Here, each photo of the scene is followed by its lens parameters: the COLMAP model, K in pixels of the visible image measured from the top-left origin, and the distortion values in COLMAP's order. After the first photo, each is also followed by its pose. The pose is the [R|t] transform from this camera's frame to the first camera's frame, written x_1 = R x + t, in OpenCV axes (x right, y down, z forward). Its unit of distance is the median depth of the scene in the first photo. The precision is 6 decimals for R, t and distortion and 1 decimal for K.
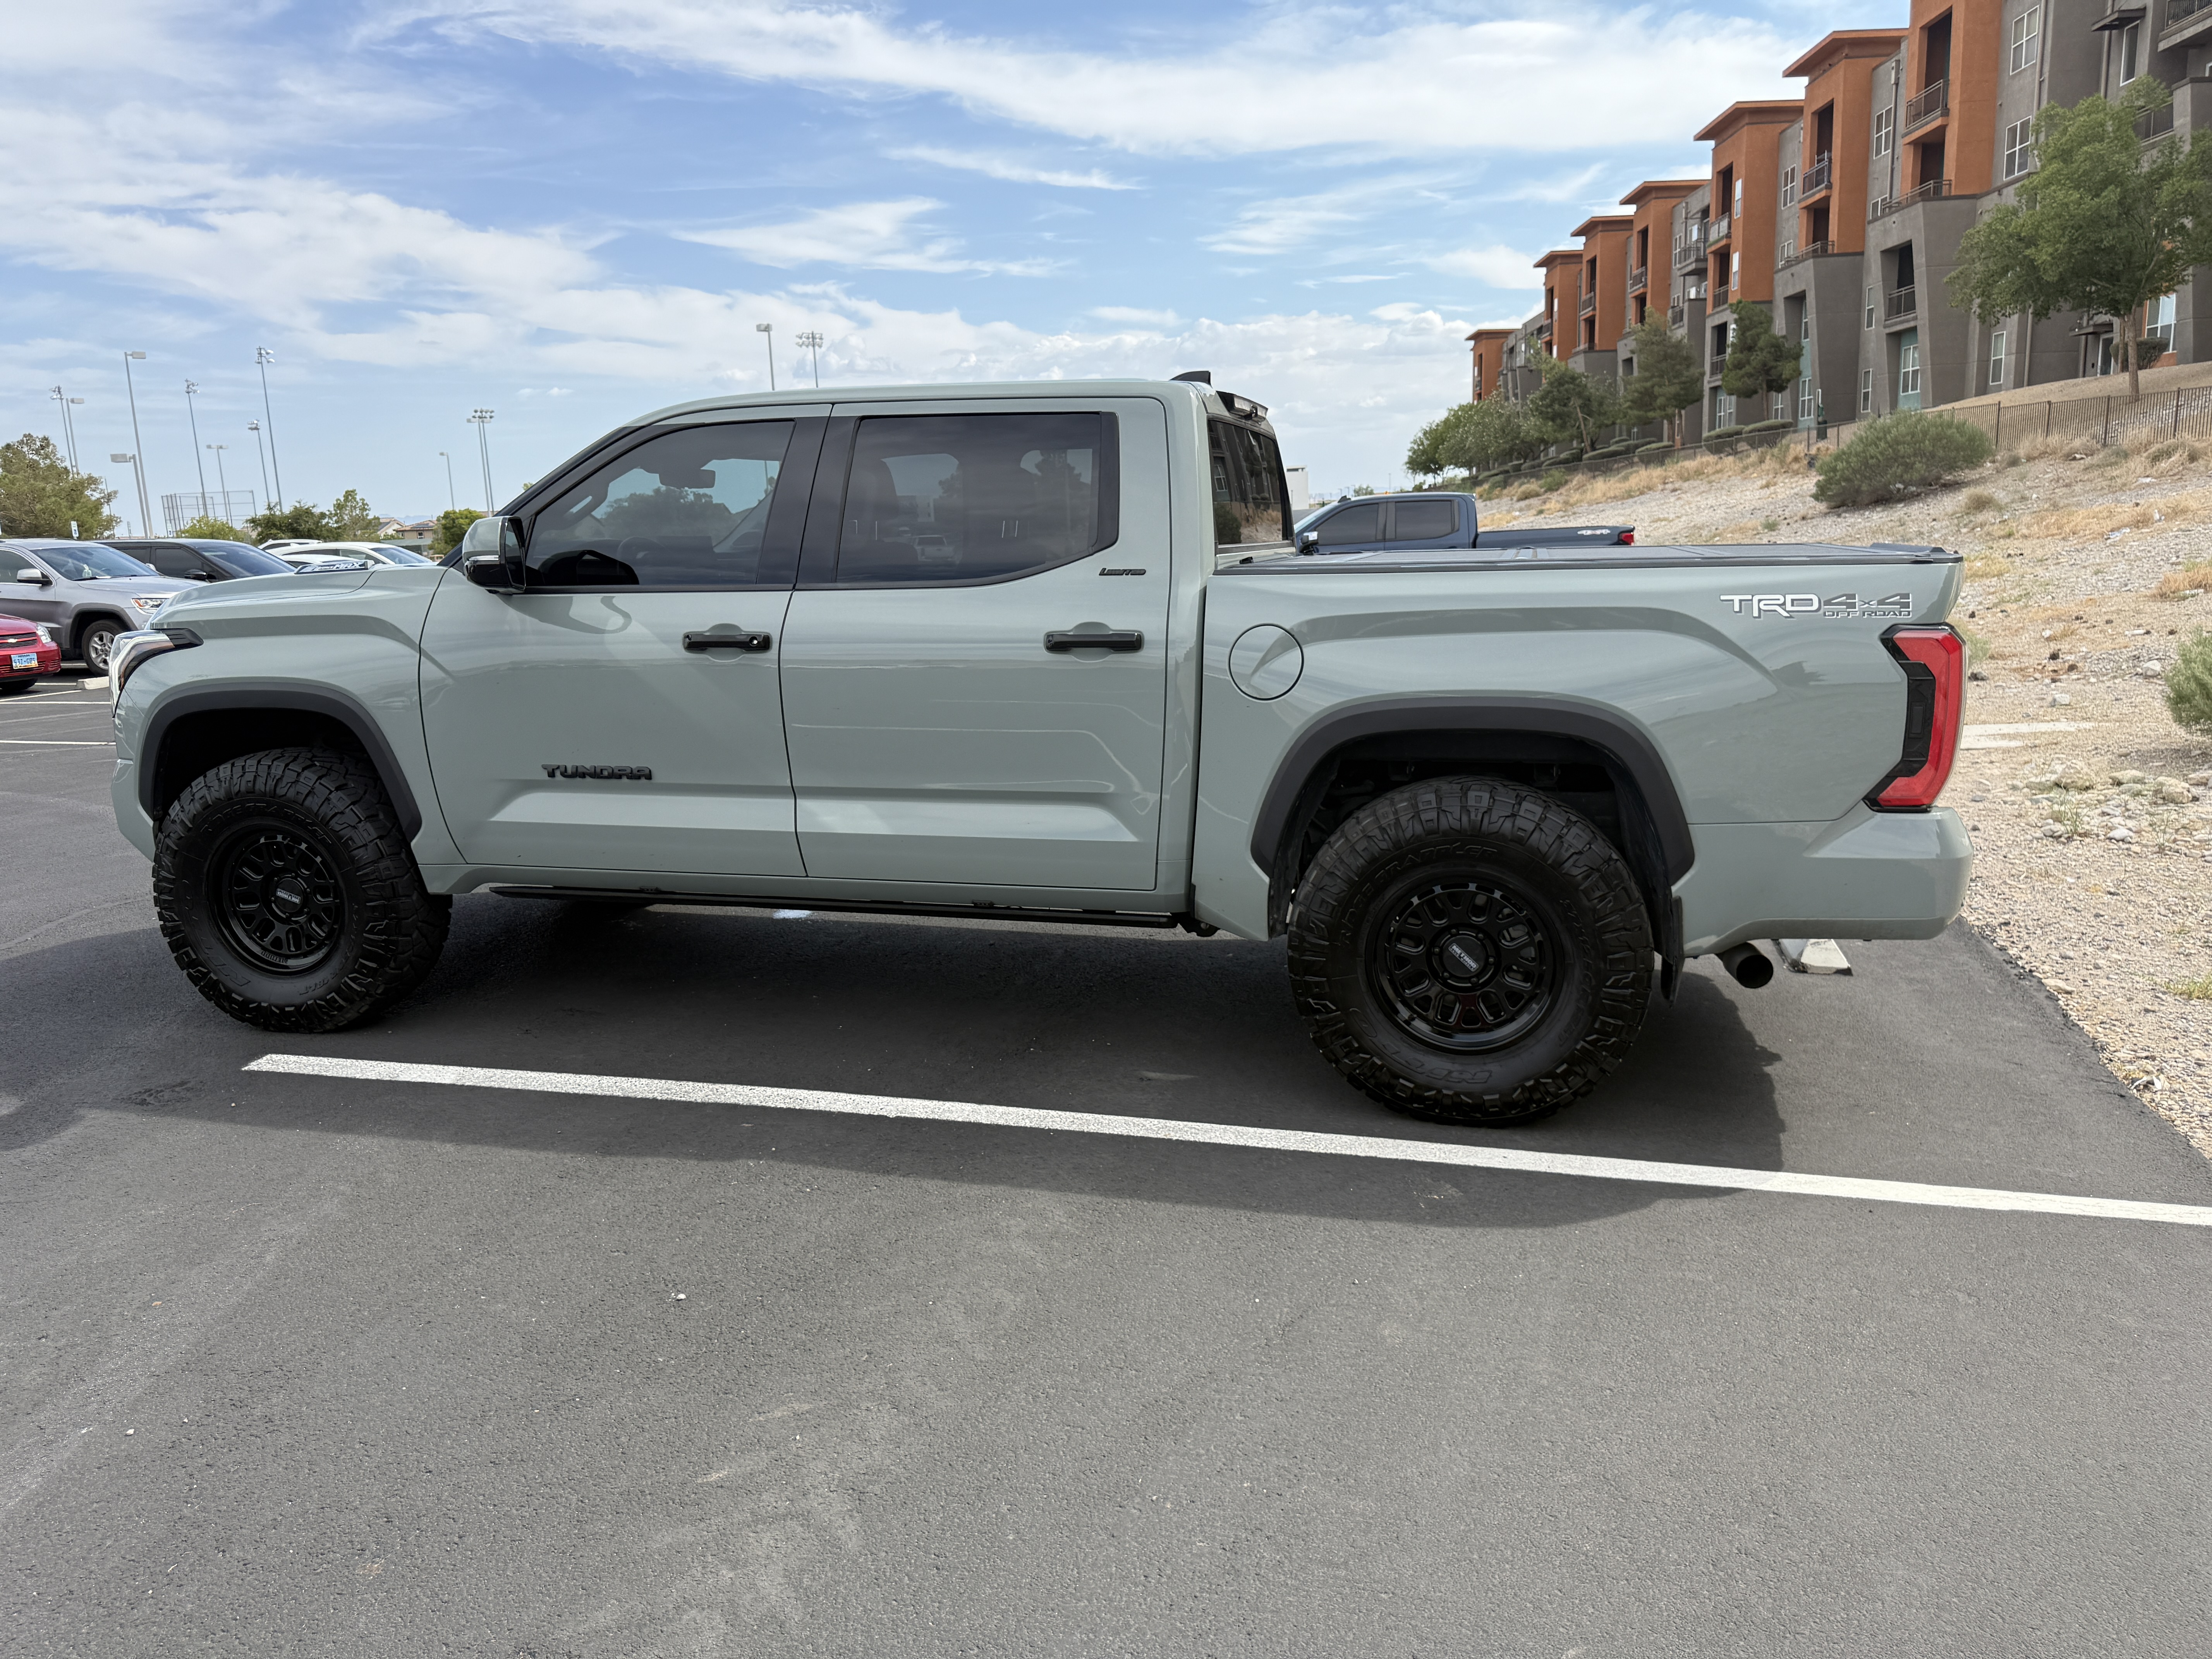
lens RADIAL K [[1584.9, 0, 1110.7], [0, 1584.9, 823.4], [0, 0, 1]] dist [-0.004705, 0.006808]
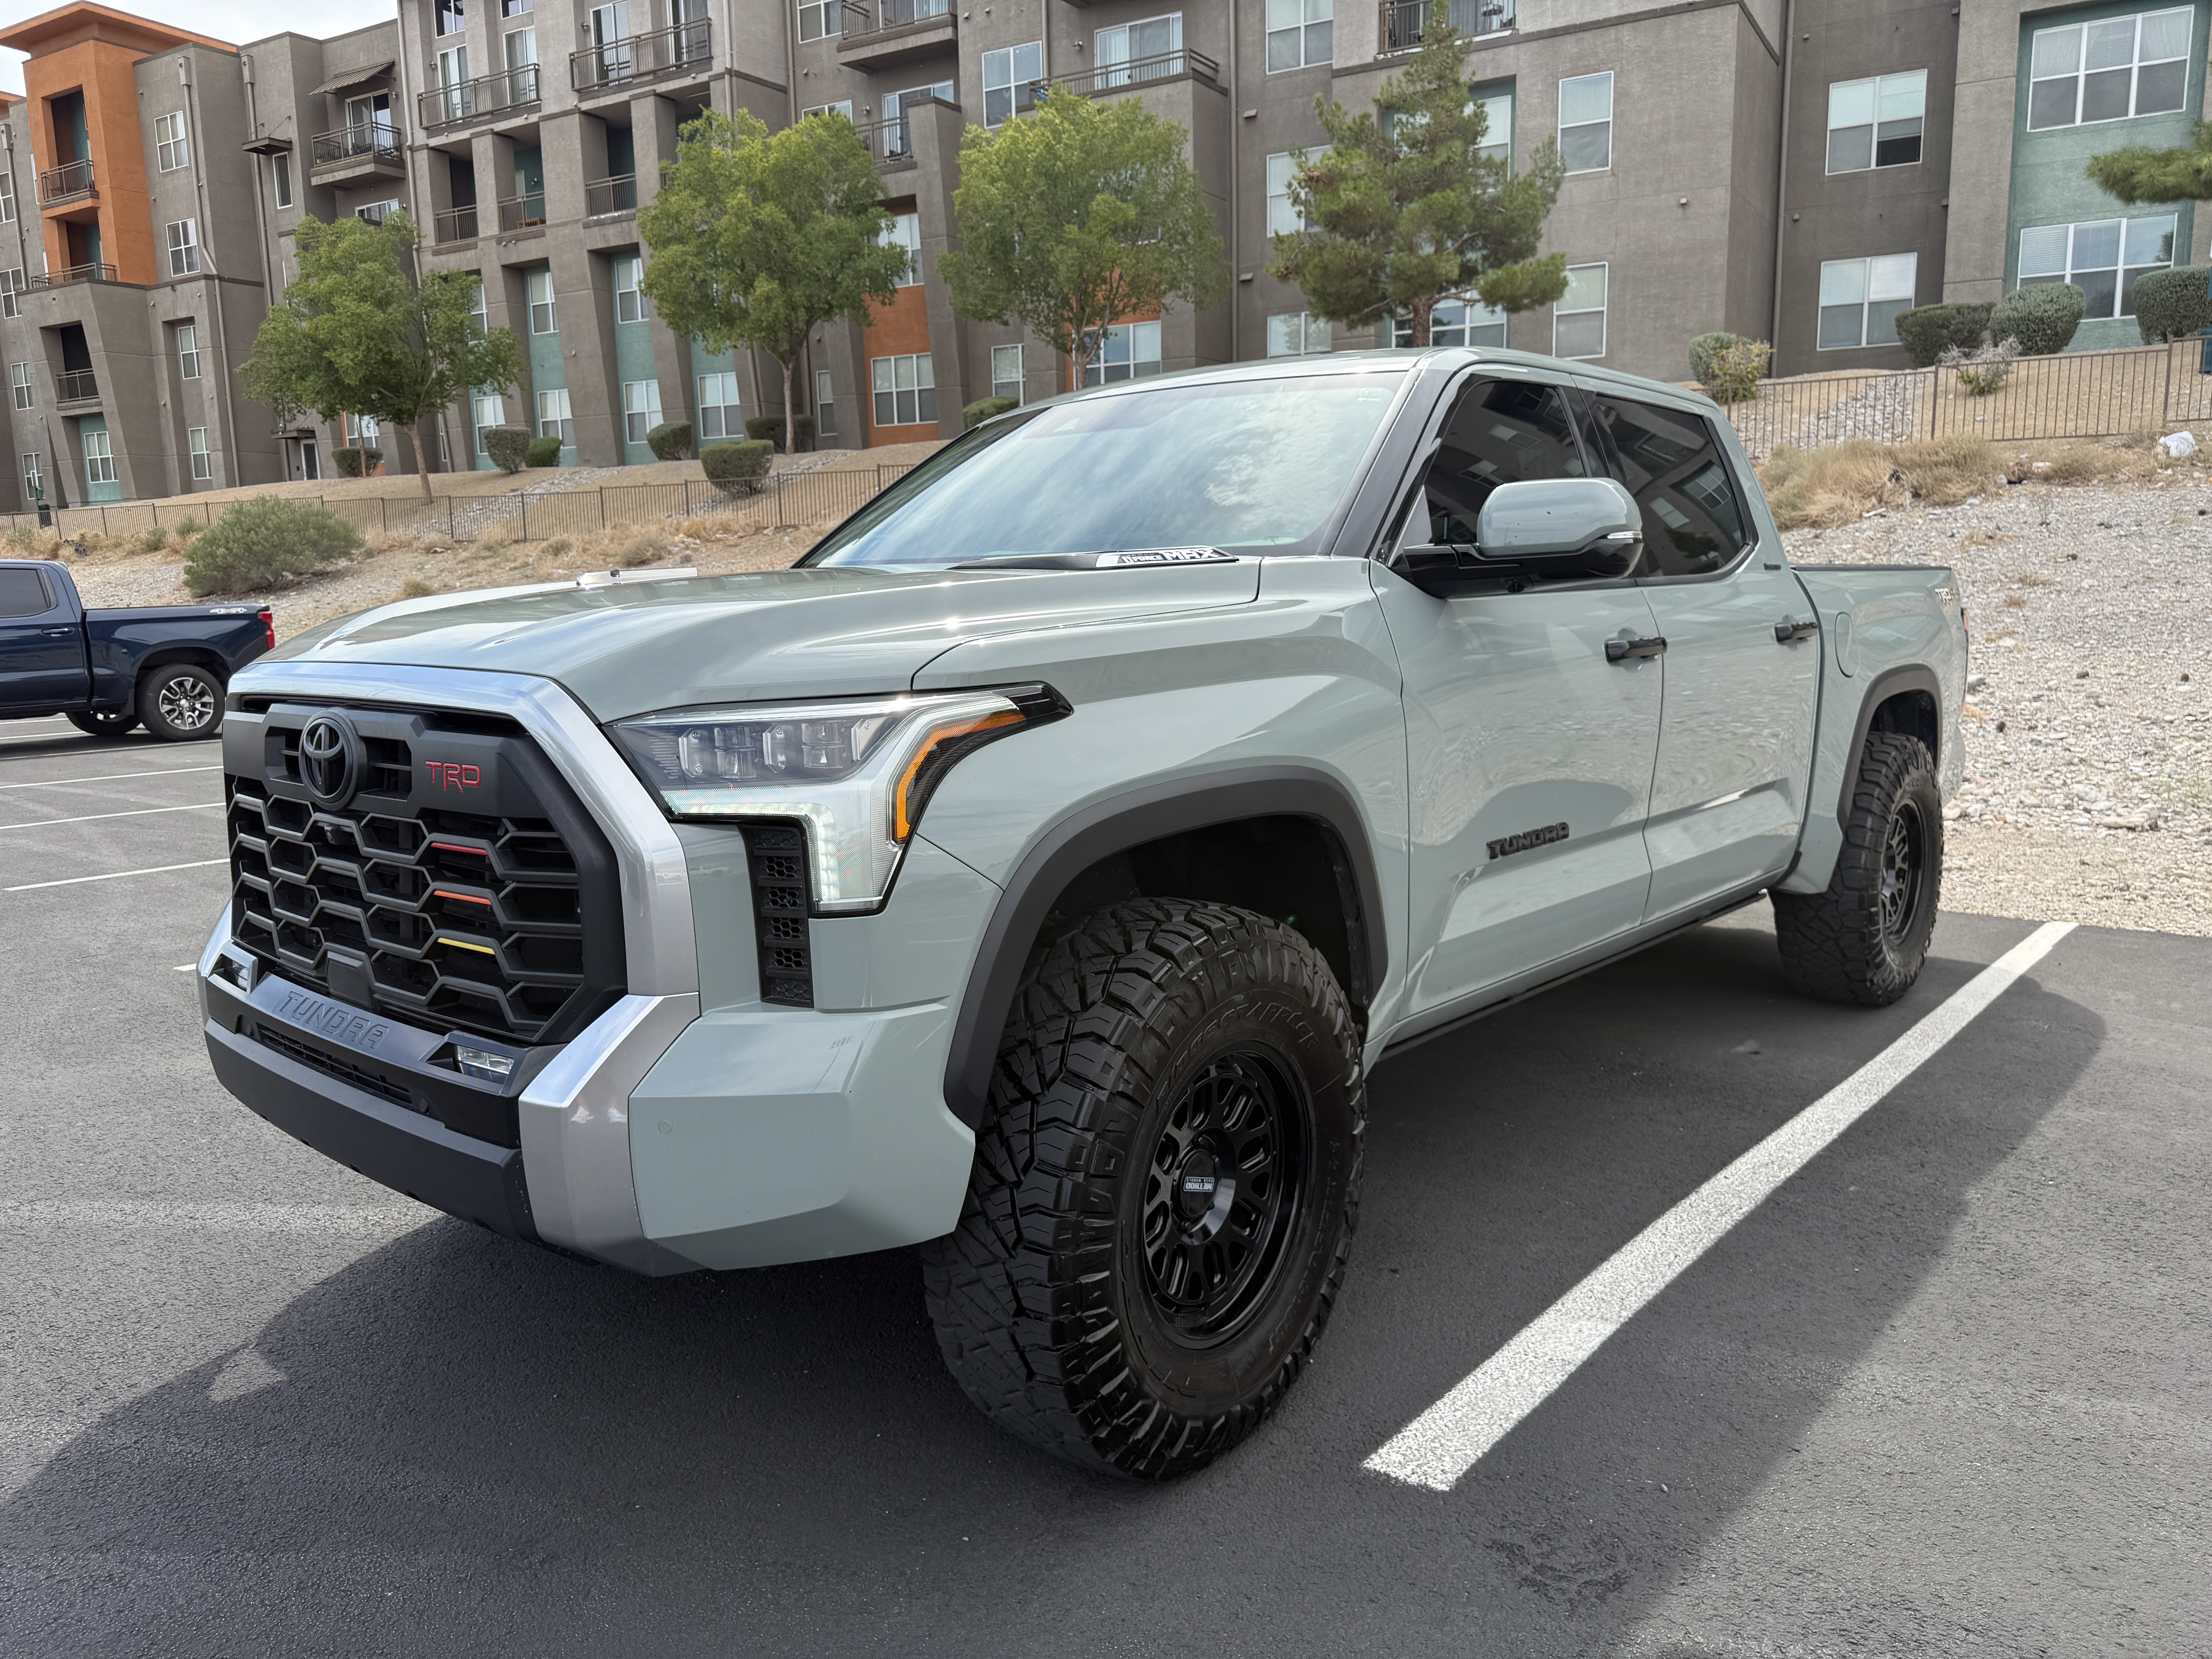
lens RADIAL K [[1584.9, 0, 1110.7], [0, 1584.9, 823.4], [0, 0, 1]] dist [-0.004705, 0.006808]
pose [[0.453557, -0.118298, 0.883341, -0.998279], [0.173958, 0.983838, 0.042437, -0.098891], [-0.874085, 0.134417, 0.466806, 0.794167]]
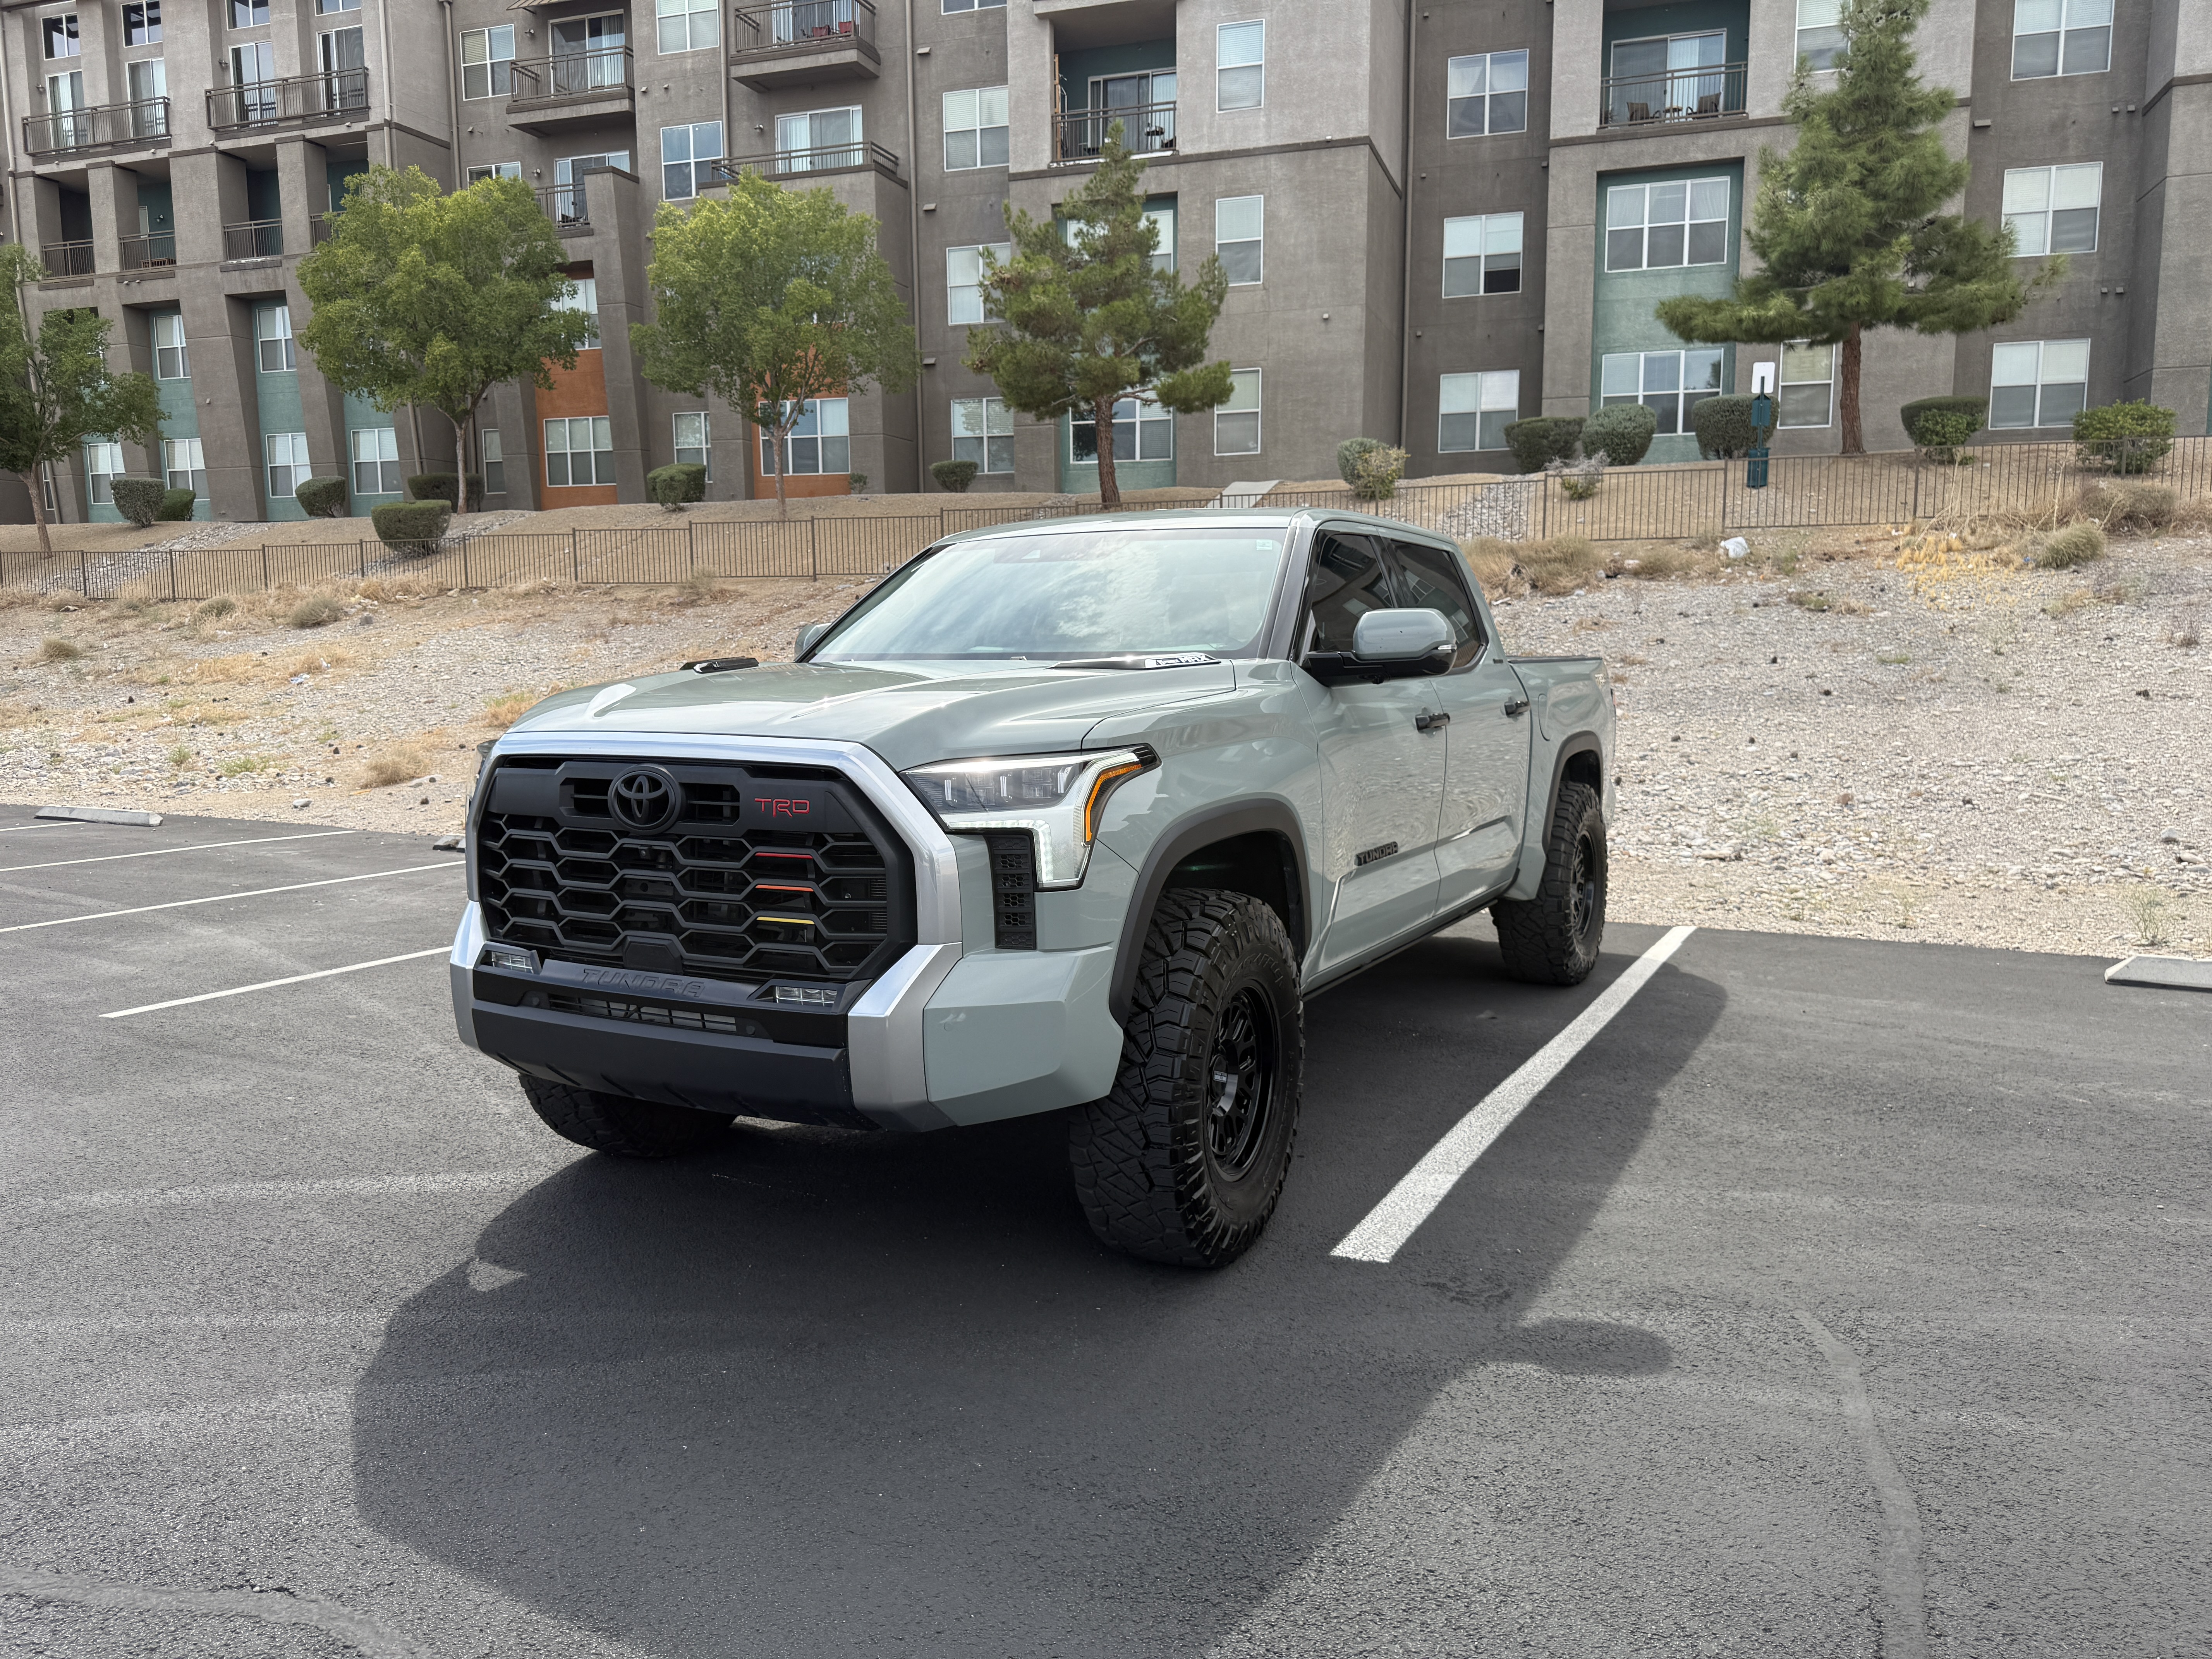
lens RADIAL K [[1564.3, 0, 1106.0], [0, 1564.3, 829.5], [0, 0, 1]] dist [0.046673, -0.052656]
pose [[0.253939, -0.090983, 0.962931, -1.294594], [0.182626, 0.982169, 0.044640, -0.120581], [-0.949822, 0.164520, 0.266027, 0.855592]]
